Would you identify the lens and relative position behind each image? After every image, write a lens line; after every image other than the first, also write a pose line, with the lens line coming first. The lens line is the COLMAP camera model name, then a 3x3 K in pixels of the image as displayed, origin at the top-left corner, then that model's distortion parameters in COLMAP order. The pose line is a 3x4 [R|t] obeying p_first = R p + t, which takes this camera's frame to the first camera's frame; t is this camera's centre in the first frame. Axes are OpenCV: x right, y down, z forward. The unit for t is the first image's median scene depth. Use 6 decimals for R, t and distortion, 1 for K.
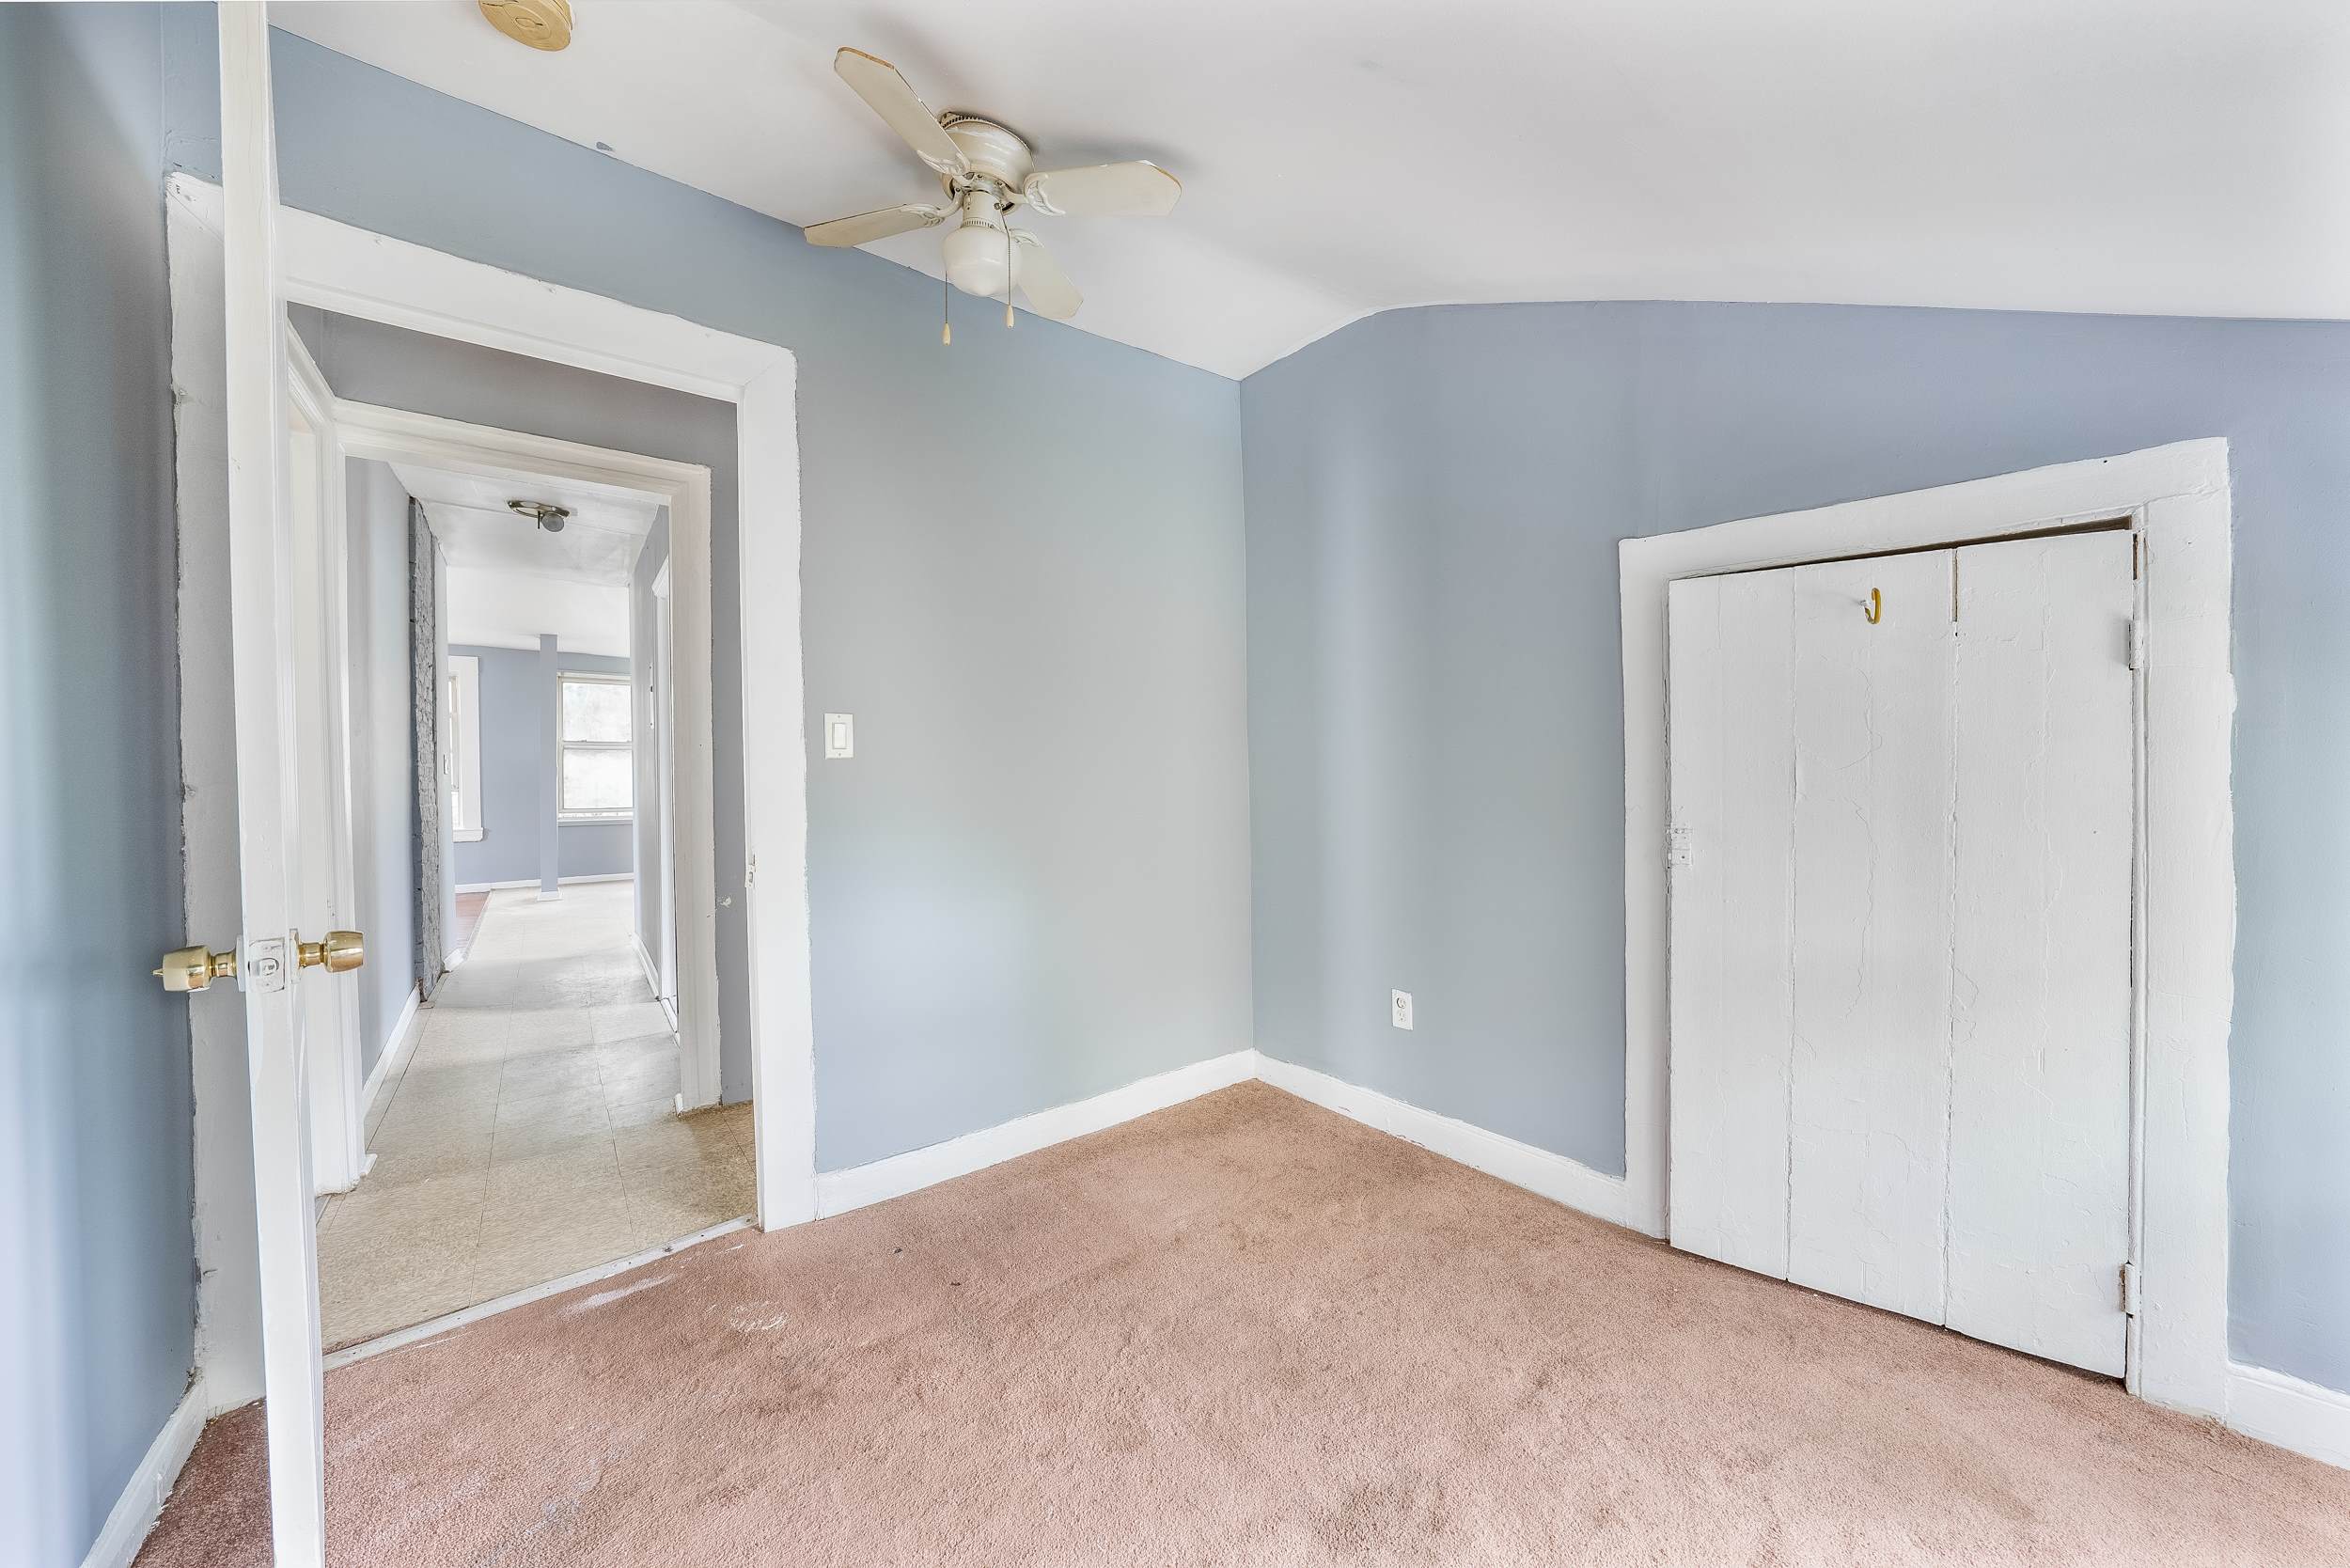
lens RADIAL K [[816.6, 0, 1175.0], [0, 816.6, 784.0], [0, 0, 1]] dist [-0.000344, -0.000023]
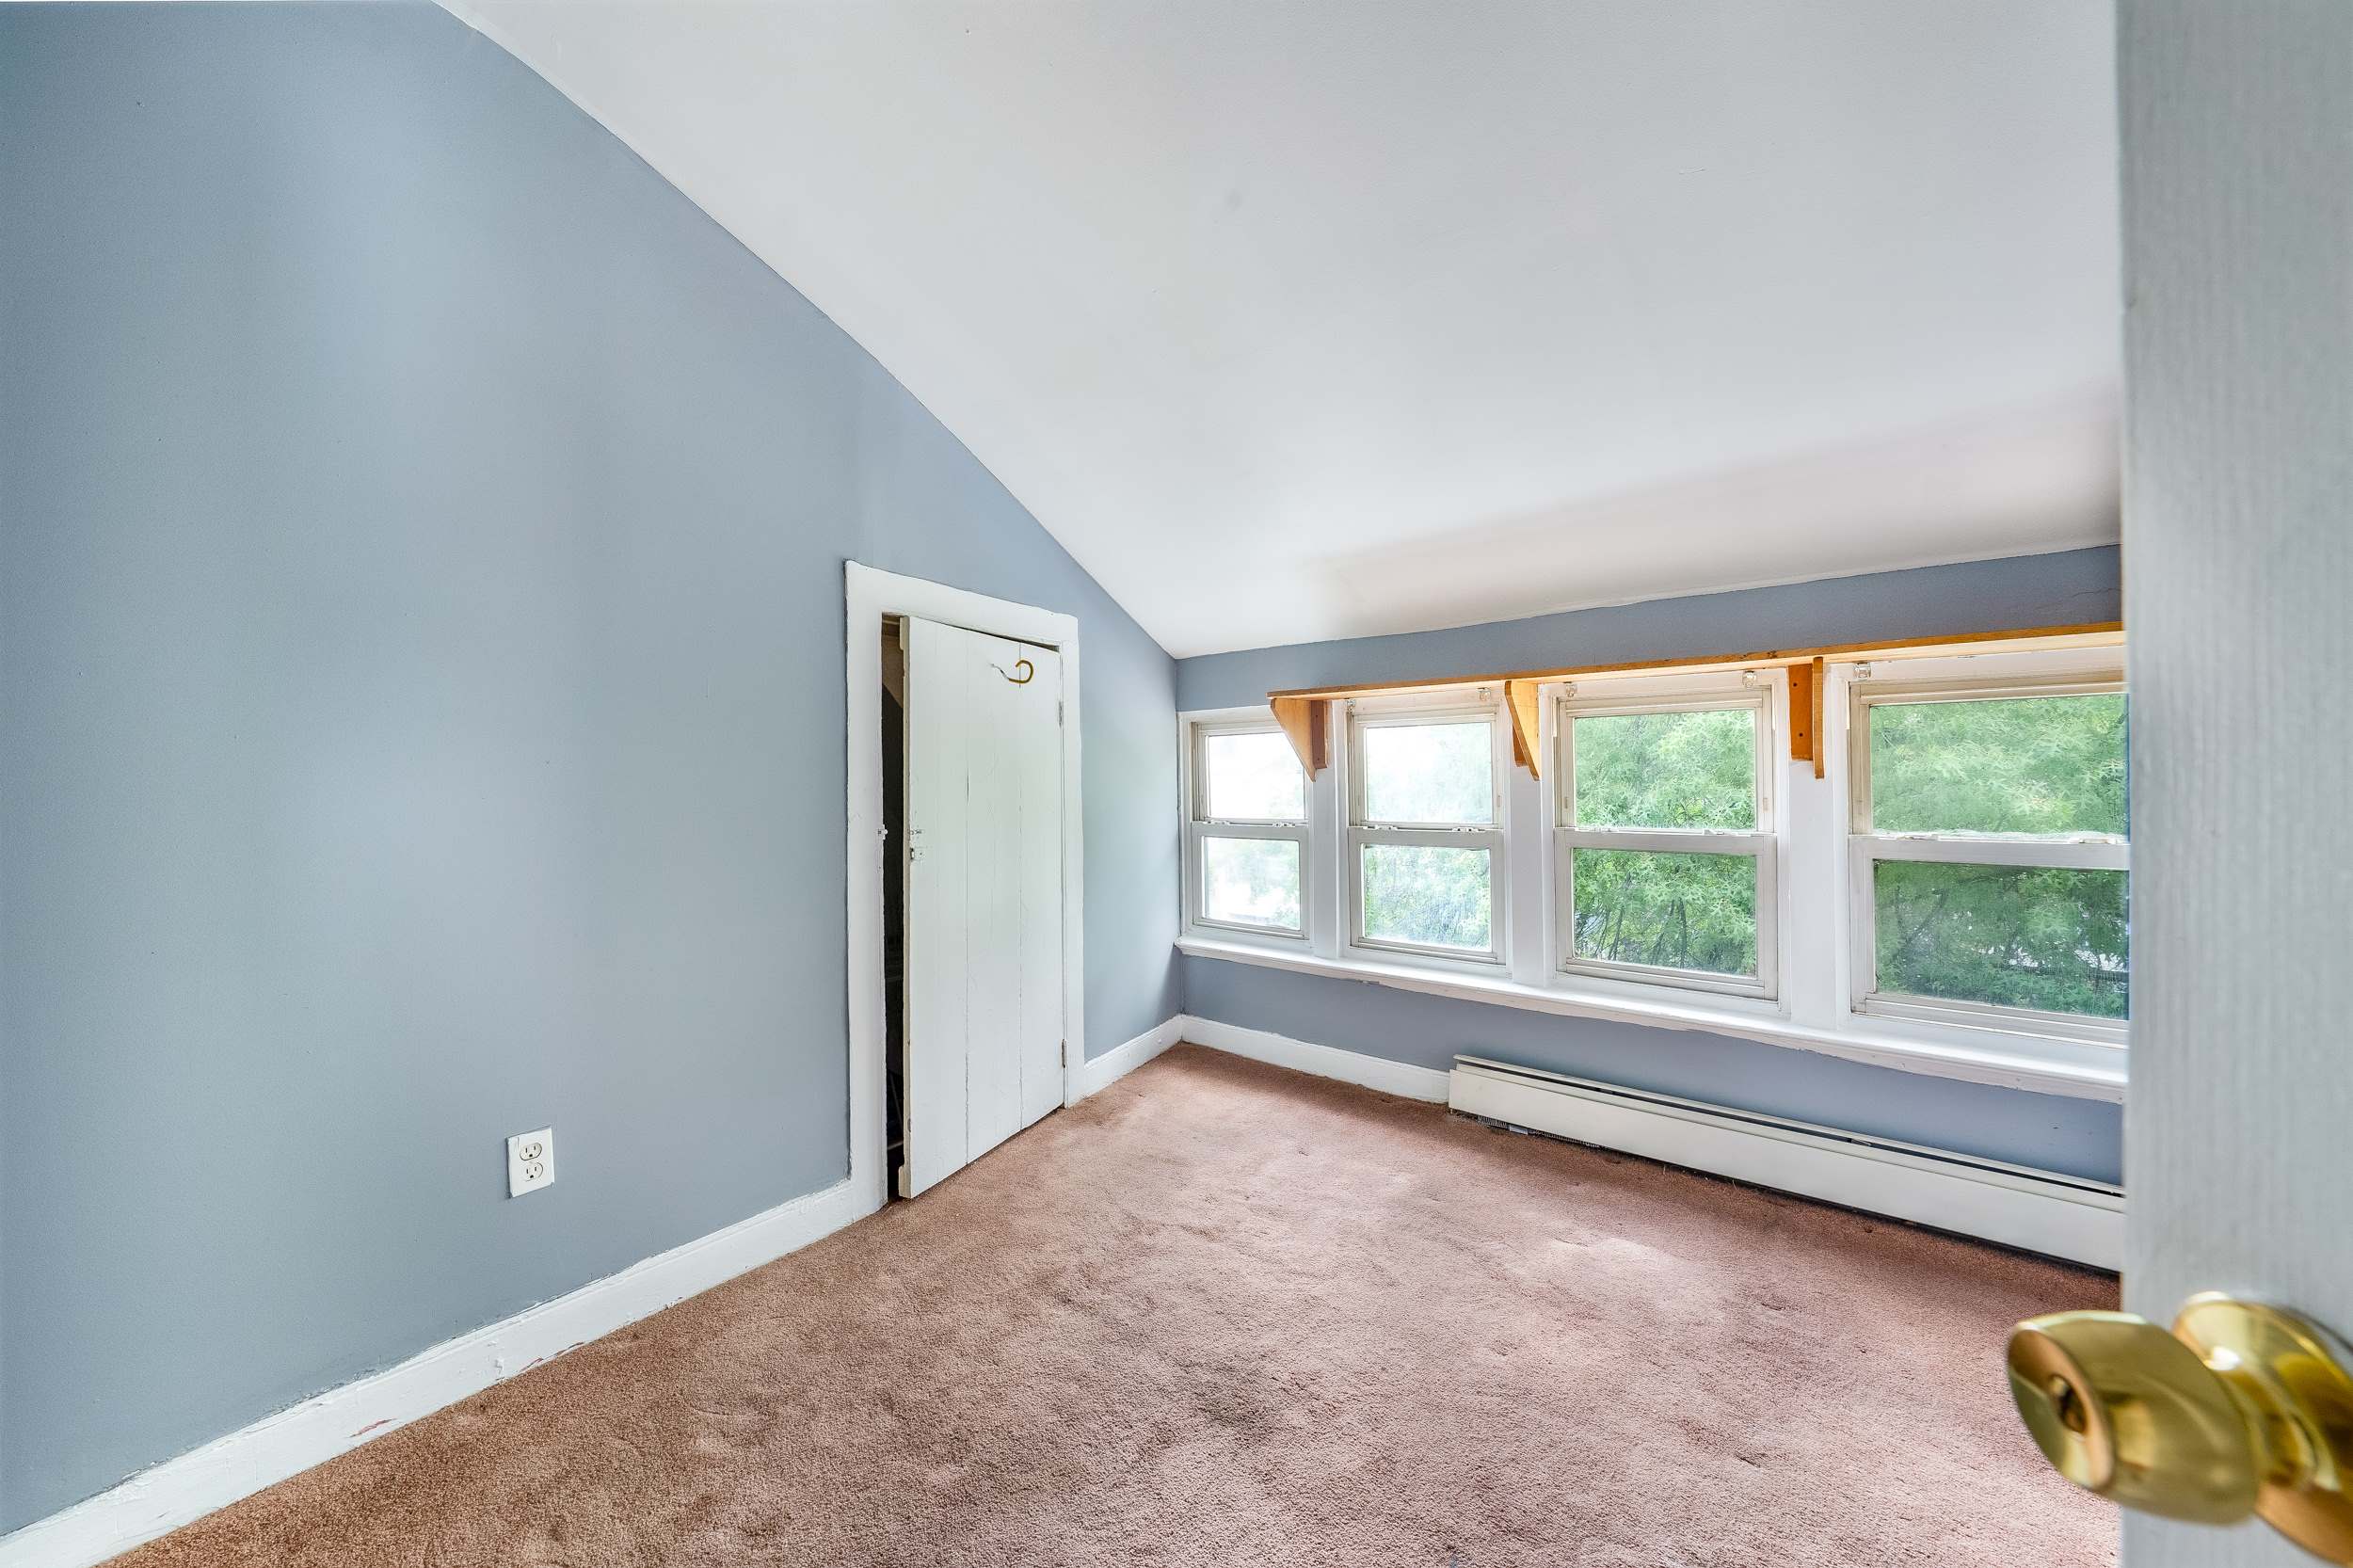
lens RADIAL K [[852.5, 0, 1177.8], [0, 852.5, 768.1], [0, 0, 1]] dist [-0.000708, -0.000018]
pose [[-0.189395, 0.015231, 0.981783, -0.612438], [0.030255, 0.999495, -0.009669, -0.009866], [-0.981435, 0.027872, -0.189760, 0.810734]]
